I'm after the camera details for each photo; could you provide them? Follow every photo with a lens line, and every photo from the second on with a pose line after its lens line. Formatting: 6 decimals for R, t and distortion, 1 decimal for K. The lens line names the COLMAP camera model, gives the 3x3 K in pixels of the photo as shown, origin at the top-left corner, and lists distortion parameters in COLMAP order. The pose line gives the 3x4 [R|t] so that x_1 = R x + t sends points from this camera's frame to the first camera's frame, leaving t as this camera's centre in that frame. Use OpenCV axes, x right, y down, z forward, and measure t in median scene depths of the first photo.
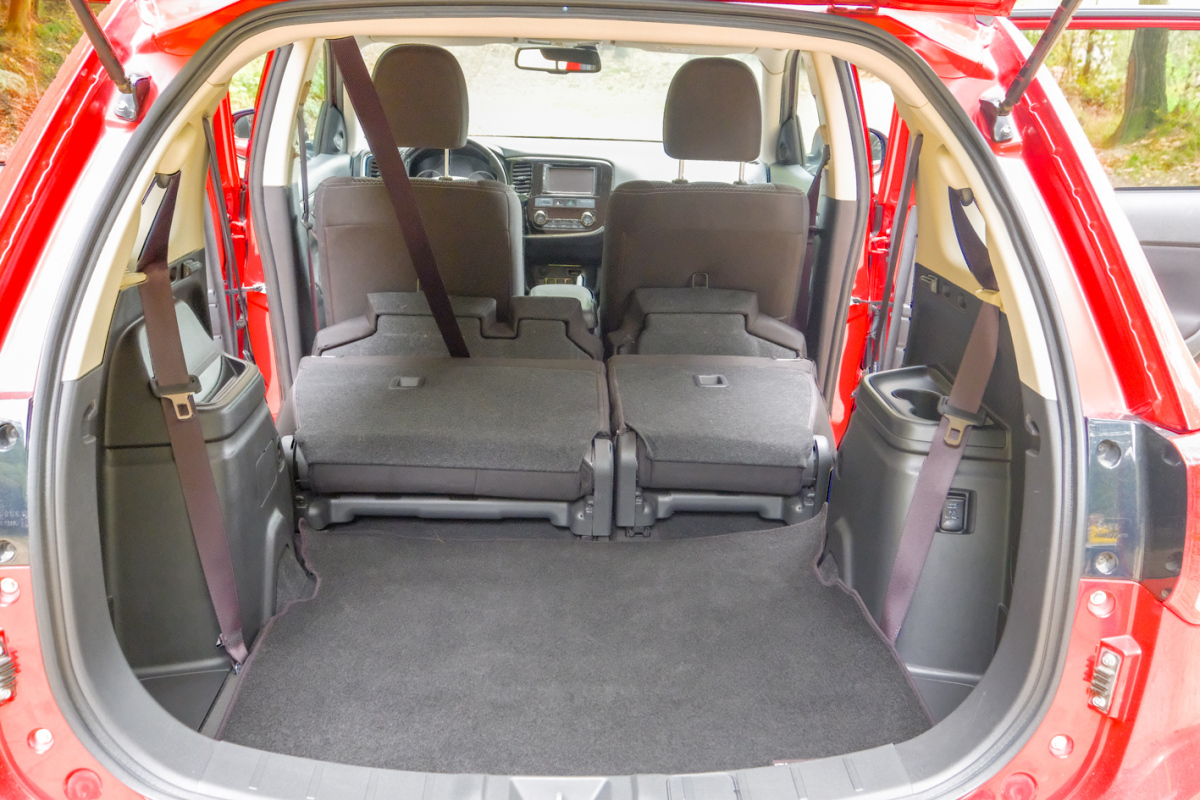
lens RADIAL K [[1172.6, 0, 617.7], [0, 1172.6, 402.5], [0, 0, 1]] dist [0.002725, -0.025327]
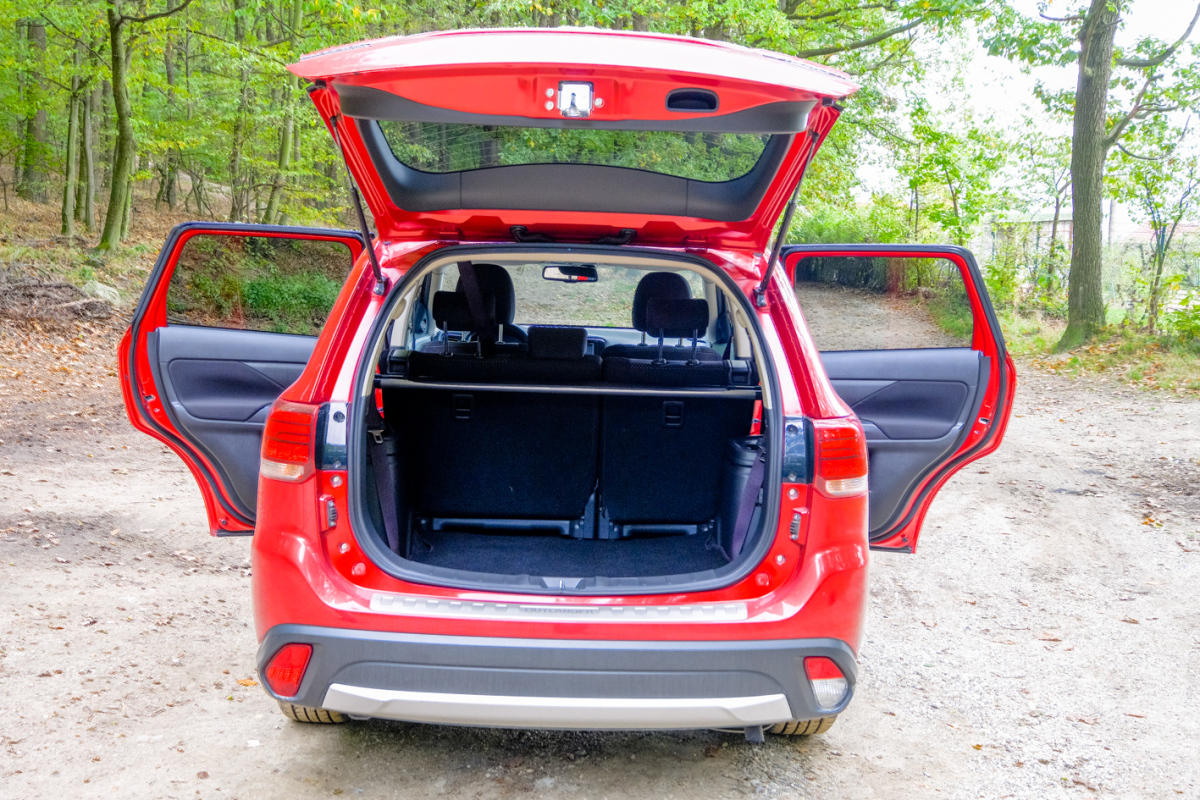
lens RADIAL K [[1172.6, 0, 617.7], [0, 1172.6, 402.5], [0, 0, 1]] dist [0.002725, -0.025327]
pose [[0.999886, 0.004328, -0.014478, 0.047055], [-0.006846, 0.983880, -0.178701, 0.201304], [0.013471, 0.178780, 0.983797, -0.657675]]
